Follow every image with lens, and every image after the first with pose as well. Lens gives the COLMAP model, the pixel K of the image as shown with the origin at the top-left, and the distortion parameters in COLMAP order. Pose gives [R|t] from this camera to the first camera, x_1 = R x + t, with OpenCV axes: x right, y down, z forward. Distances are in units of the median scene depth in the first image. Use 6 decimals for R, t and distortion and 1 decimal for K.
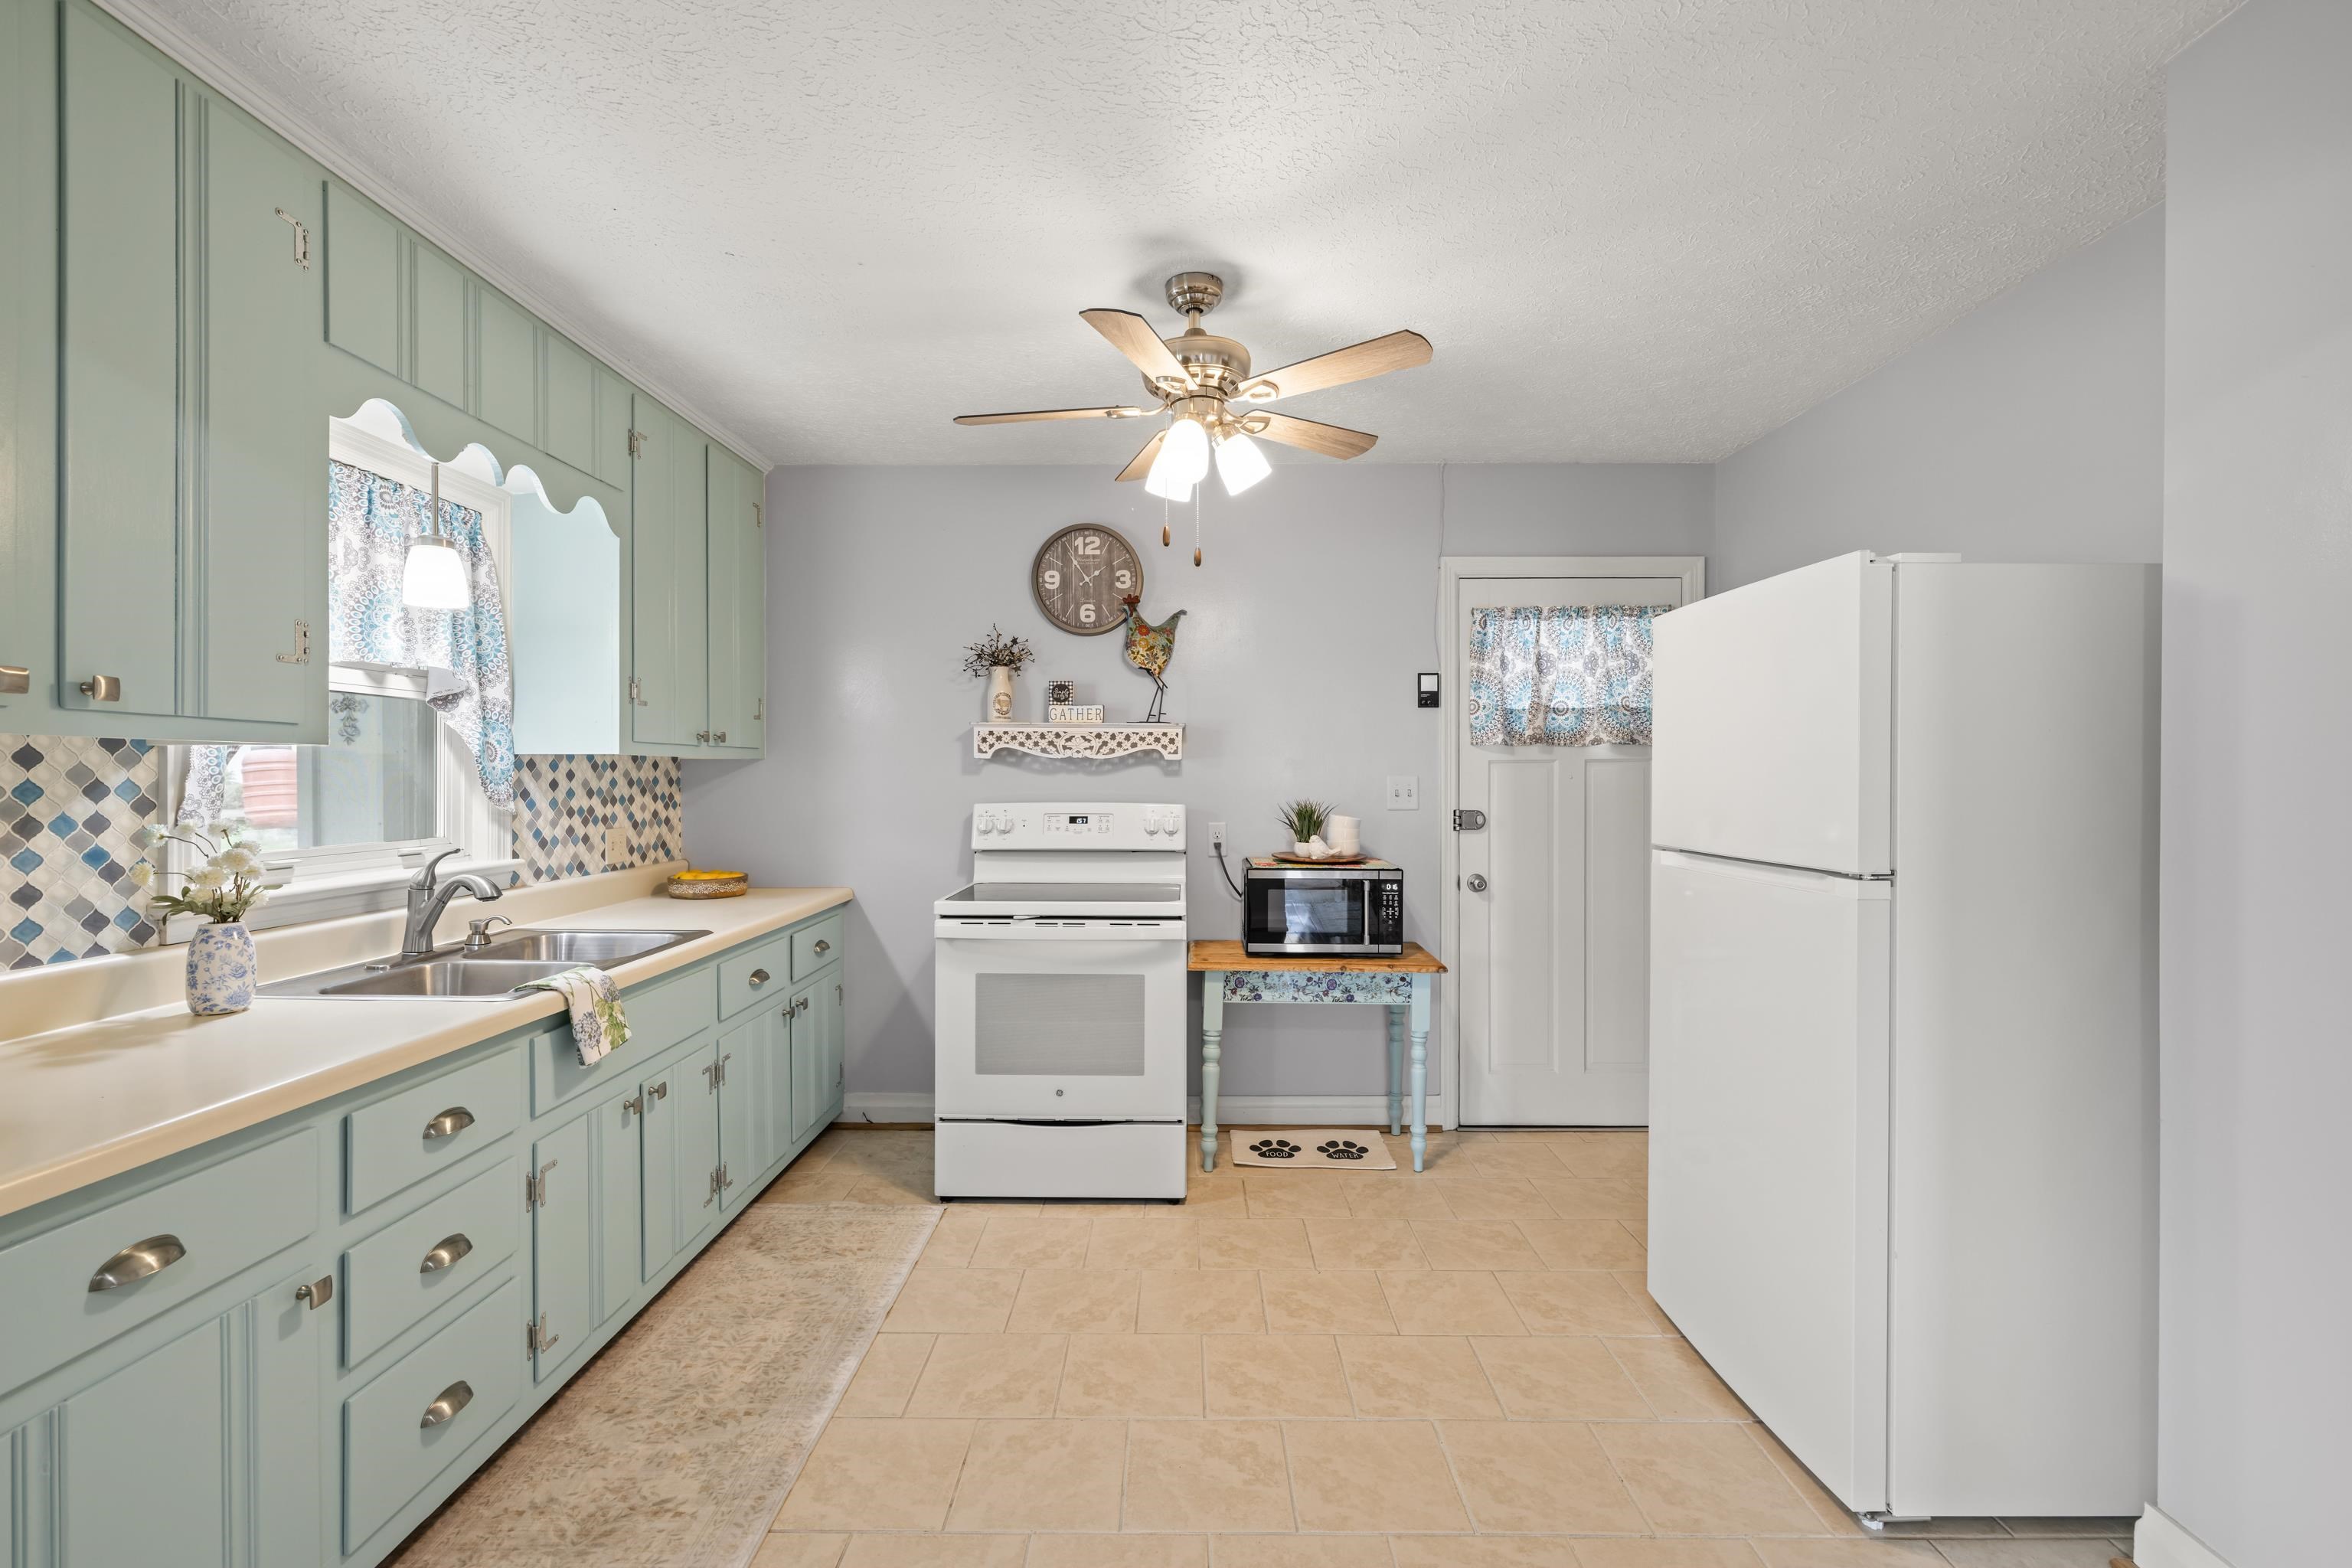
lens RADIAL K [[997.1, 0, 1172.5], [0, 997.1, 775.9], [0, 0, 1]] dist [0.000725, 0.000218]
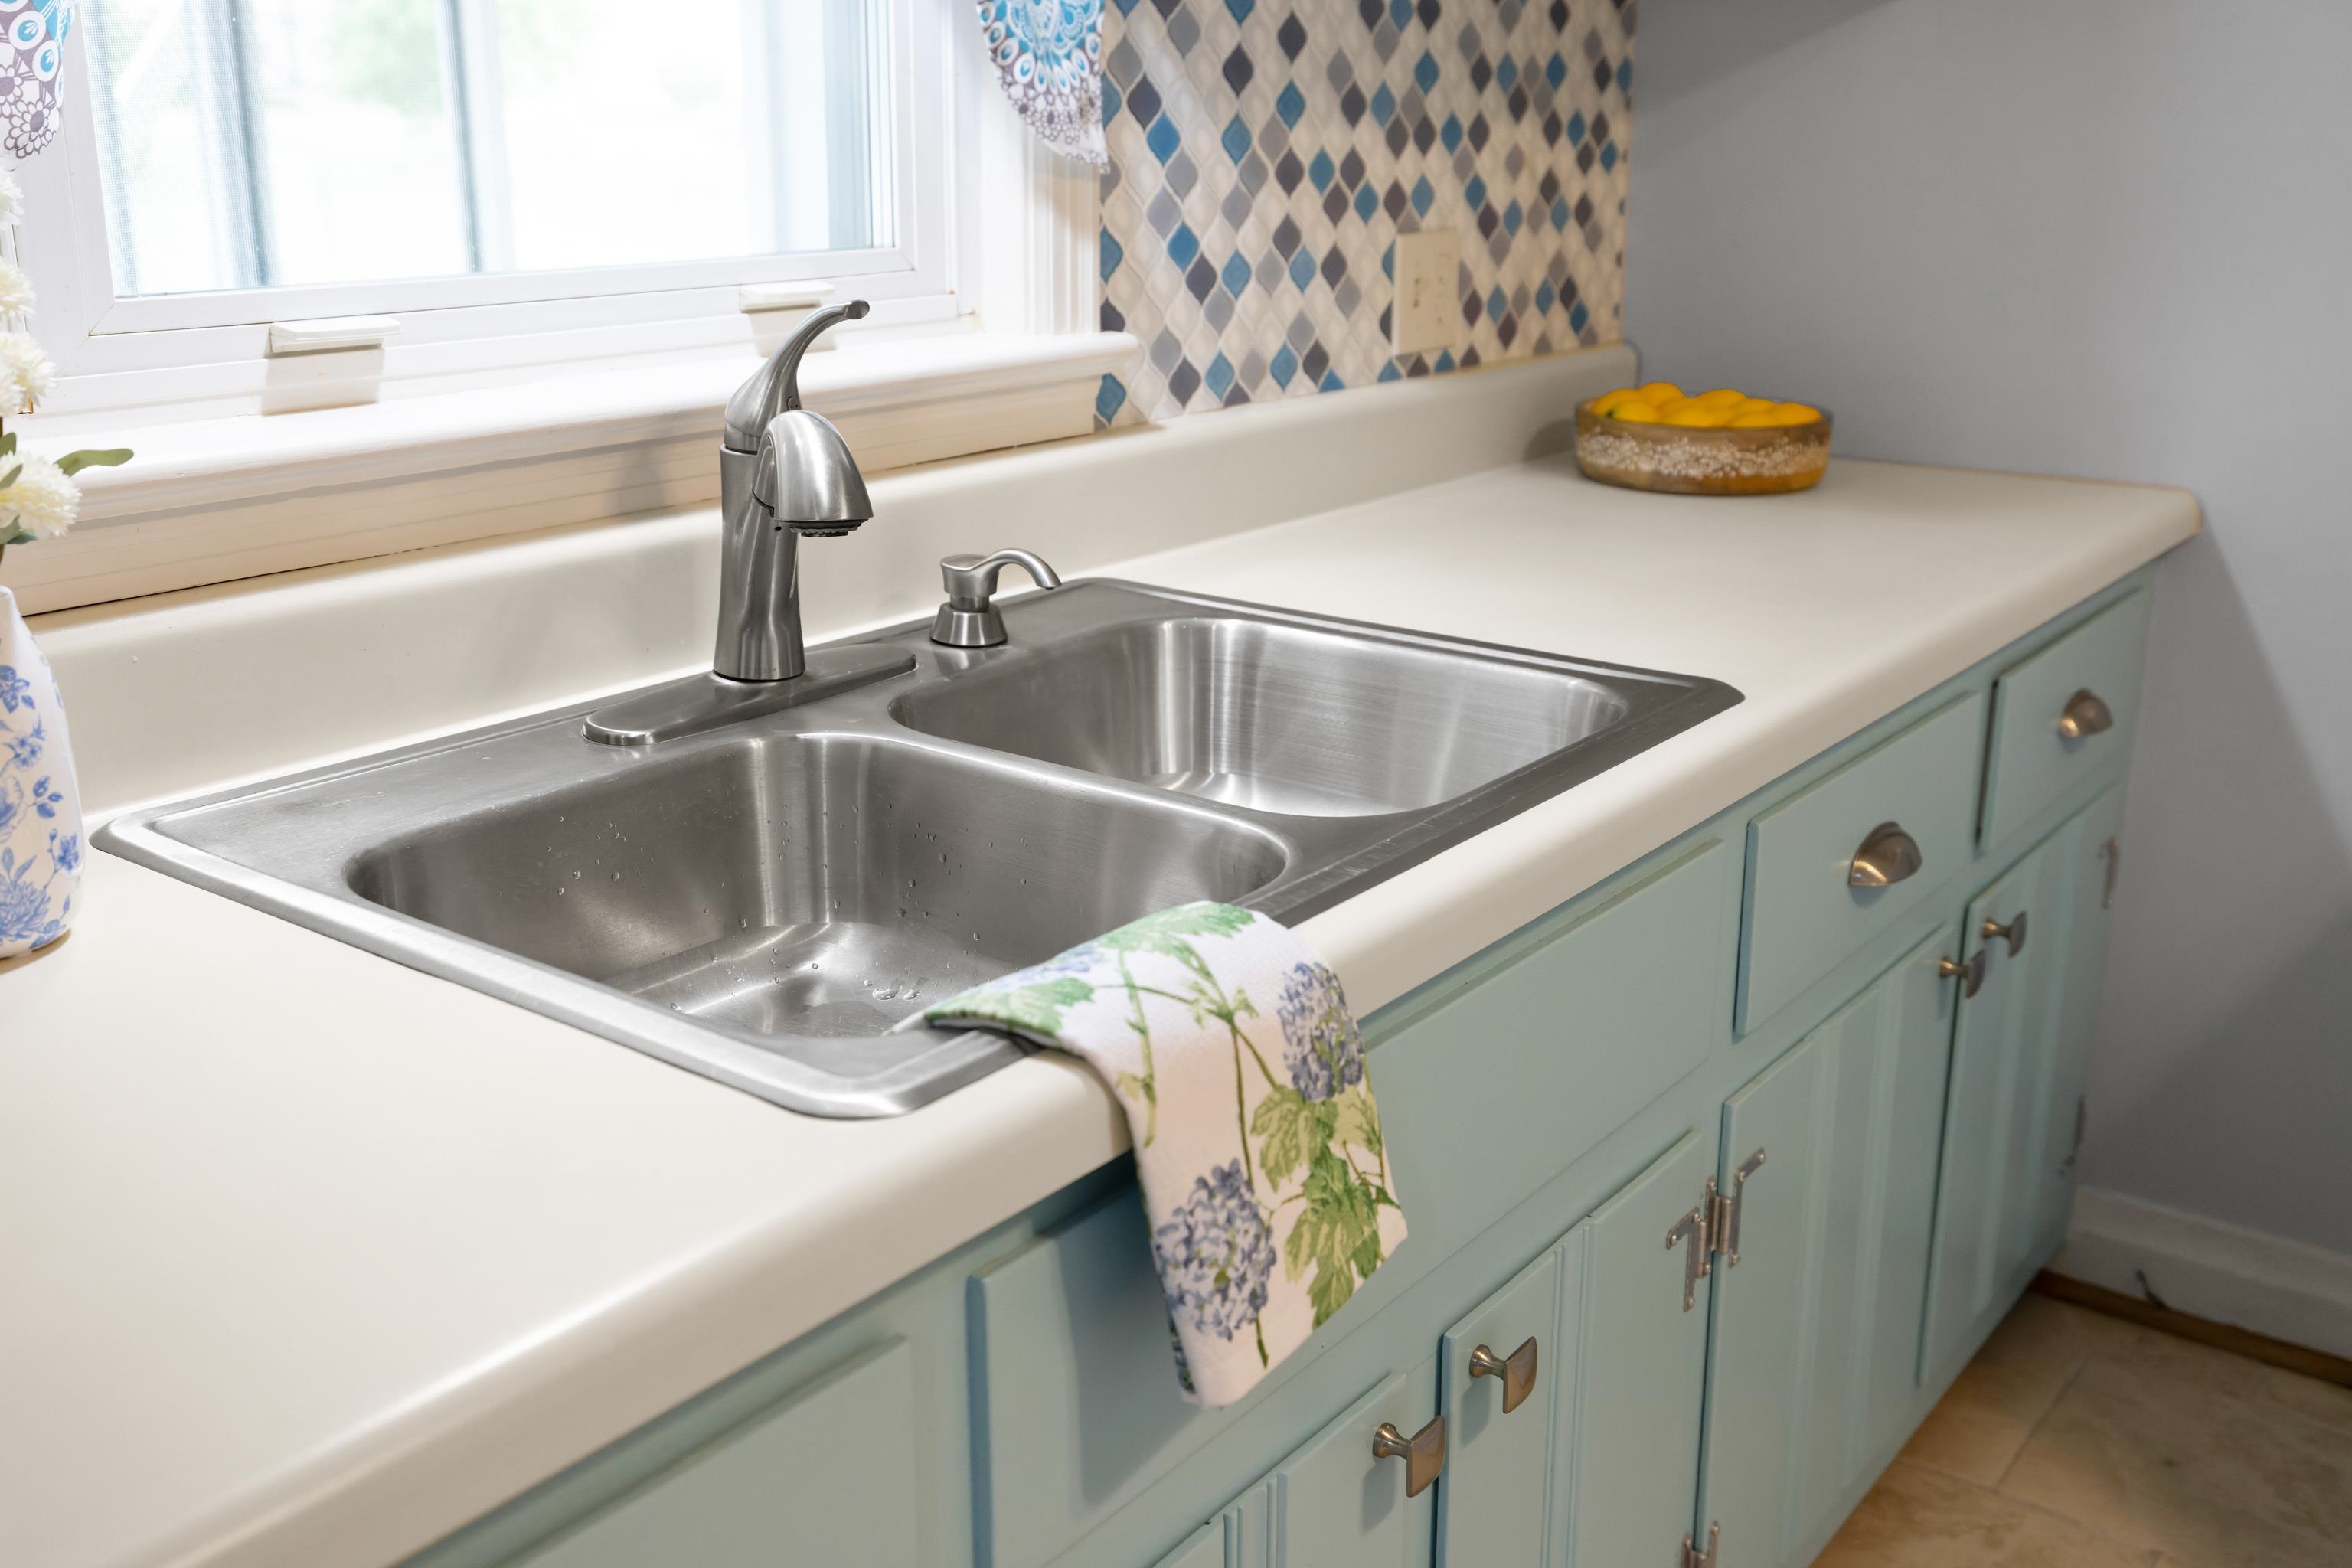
lens RADIAL K [[2248.8, 0, 1178.9], [0, 2248.8, 779.4], [0, 0, 1]] dist [0.004858, 0.000000]
pose [[0.805948, 0.176503, -0.565061, -0.226335], [-0.007282, 0.957401, 0.288669, 0.017044], [0.591941, -0.228538, 0.772901, 0.430897]]
